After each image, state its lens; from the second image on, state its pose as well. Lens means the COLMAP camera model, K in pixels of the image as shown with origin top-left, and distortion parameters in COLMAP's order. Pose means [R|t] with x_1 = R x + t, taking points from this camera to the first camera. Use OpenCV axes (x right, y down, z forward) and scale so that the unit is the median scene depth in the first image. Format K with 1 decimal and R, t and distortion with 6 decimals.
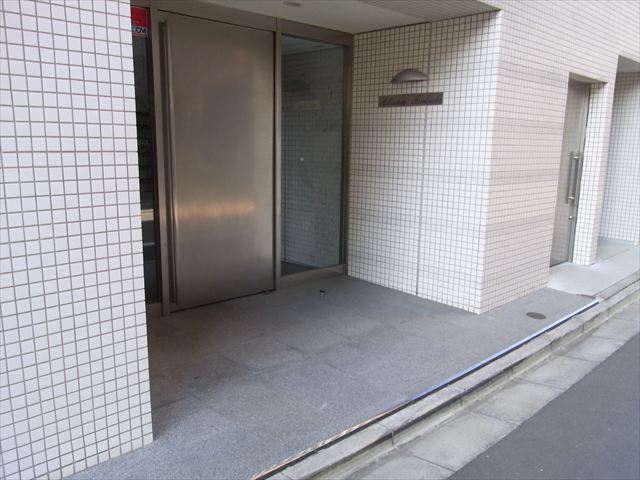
lens RADIAL K [[526.5, 0, 297.1], [0, 526.5, 240.8], [0, 0, 1]] dist [-0.011065, -0.011086]
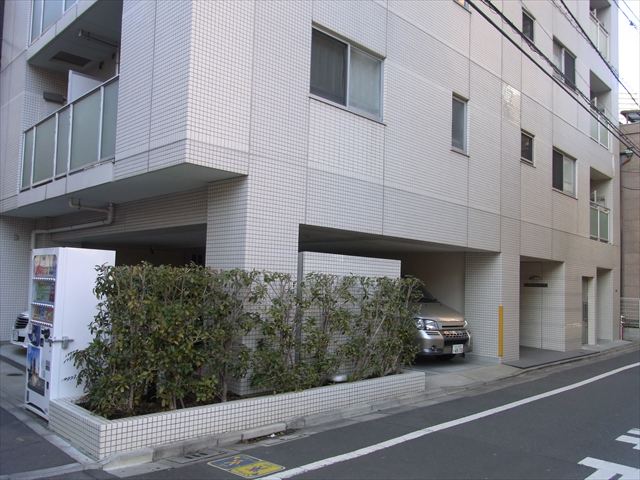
lens RADIAL K [[553.6, 0, 320.0], [0, 553.6, 240.0], [0, 0, 1]] dist [0.005095, -0.008791]
pose [[0.996340, 0.030534, 0.079834, -1.186937], [-0.009200, 0.966898, -0.254996, 0.292376], [-0.084978, 0.253328, 0.963641, -1.905588]]
